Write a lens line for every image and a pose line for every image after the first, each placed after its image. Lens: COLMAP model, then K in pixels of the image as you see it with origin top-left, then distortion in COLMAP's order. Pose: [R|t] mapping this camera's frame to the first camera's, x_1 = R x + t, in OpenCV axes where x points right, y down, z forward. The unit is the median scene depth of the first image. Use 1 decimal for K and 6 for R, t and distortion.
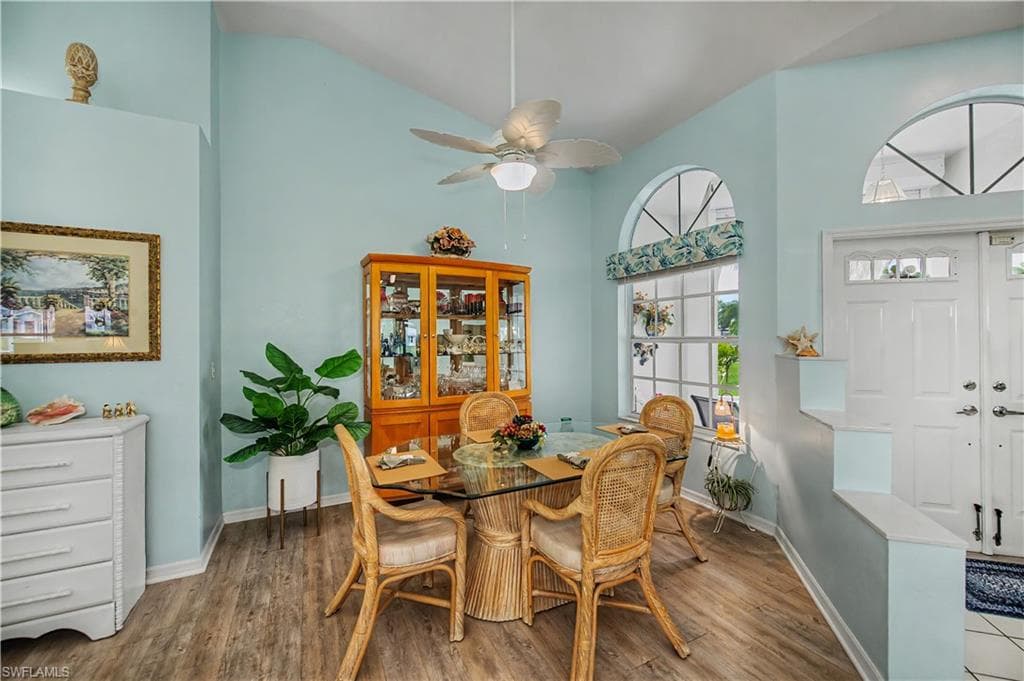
lens RADIAL K [[405.7, 0, 503.6], [0, 405.7, 338.9], [0, 0, 1]] dist [-0.004149, -0.001492]
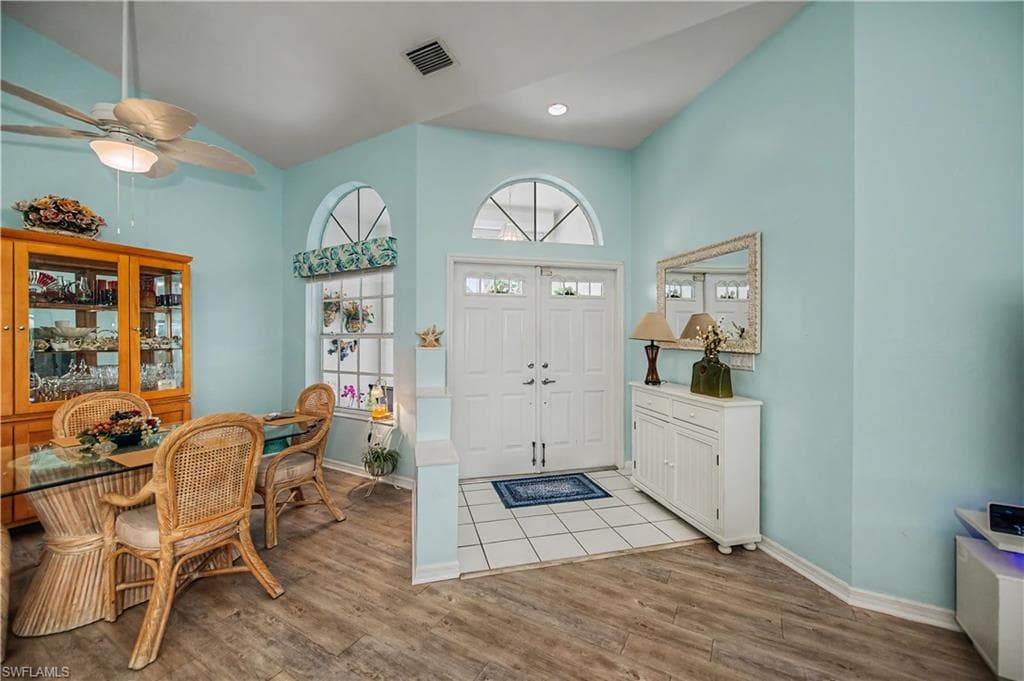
lens RADIAL K [[405.7, 0, 515.5], [0, 405.7, 340.4], [0, 0, 1]] dist [-0.004149, -0.001492]
pose [[0.834094, 0.000898, 0.551622, 0.209995], [-0.002618, 0.999994, 0.002331, 0.013476], [-0.551617, -0.003389, 0.834091, -0.214323]]
